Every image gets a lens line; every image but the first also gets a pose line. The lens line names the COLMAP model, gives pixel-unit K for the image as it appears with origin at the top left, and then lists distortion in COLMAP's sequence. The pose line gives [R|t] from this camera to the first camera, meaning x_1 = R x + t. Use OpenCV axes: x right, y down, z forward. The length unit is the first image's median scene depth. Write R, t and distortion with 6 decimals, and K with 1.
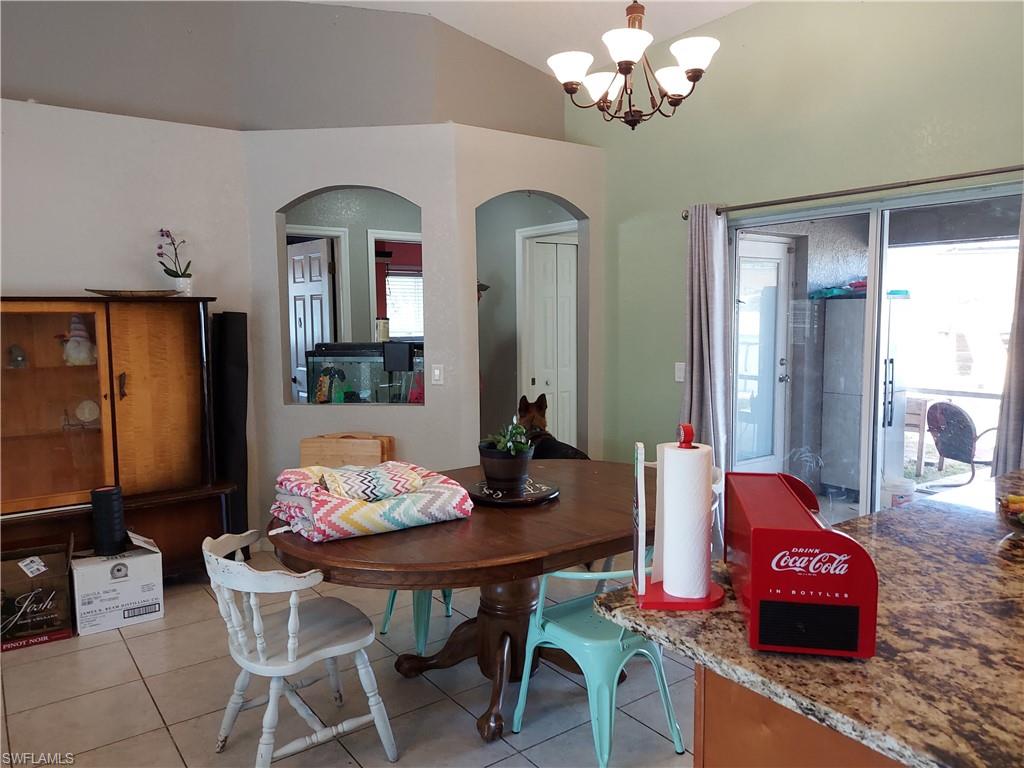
lens RADIAL K [[751.0, 0, 510.0], [0, 751.0, 380.7], [0, 0, 1]] dist [0.038975, -0.015107]
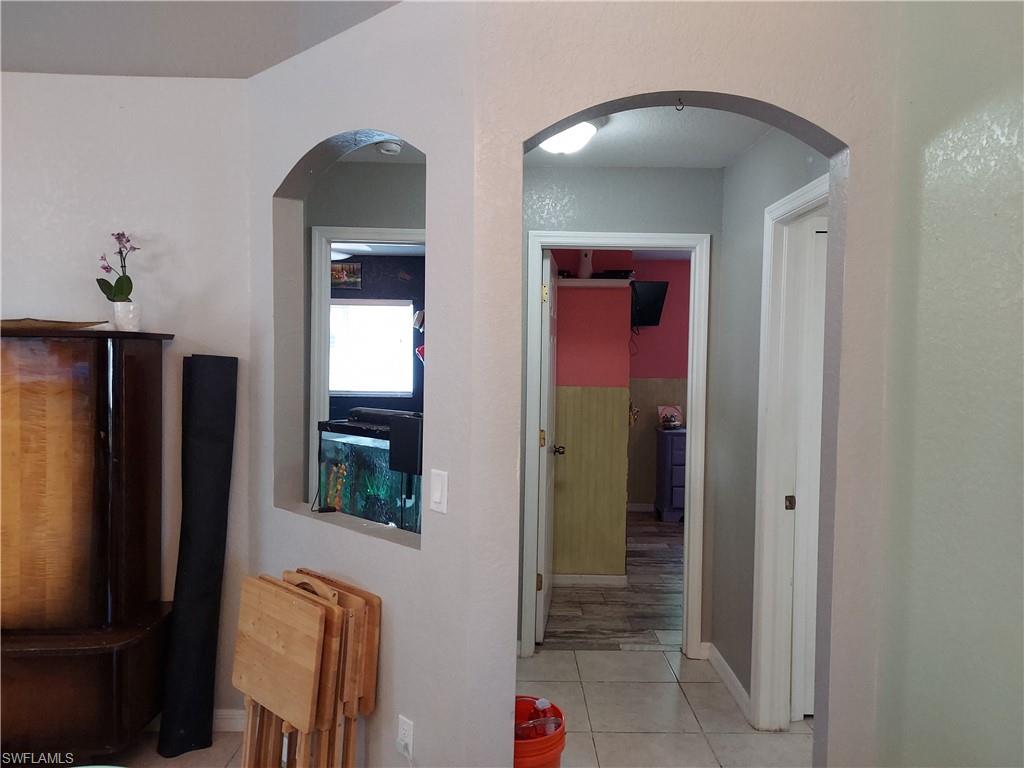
lens RADIAL K [[751.0, 0, 515.5], [0, 751.0, 388.2], [0, 0, 1]] dist [0.038975, -0.015107]
pose [[0.822901, 0.045925, -0.566325, 0.221585], [-0.072594, 0.997057, -0.024629, -0.067429], [0.563528, 0.061380, 0.823814, 0.631080]]
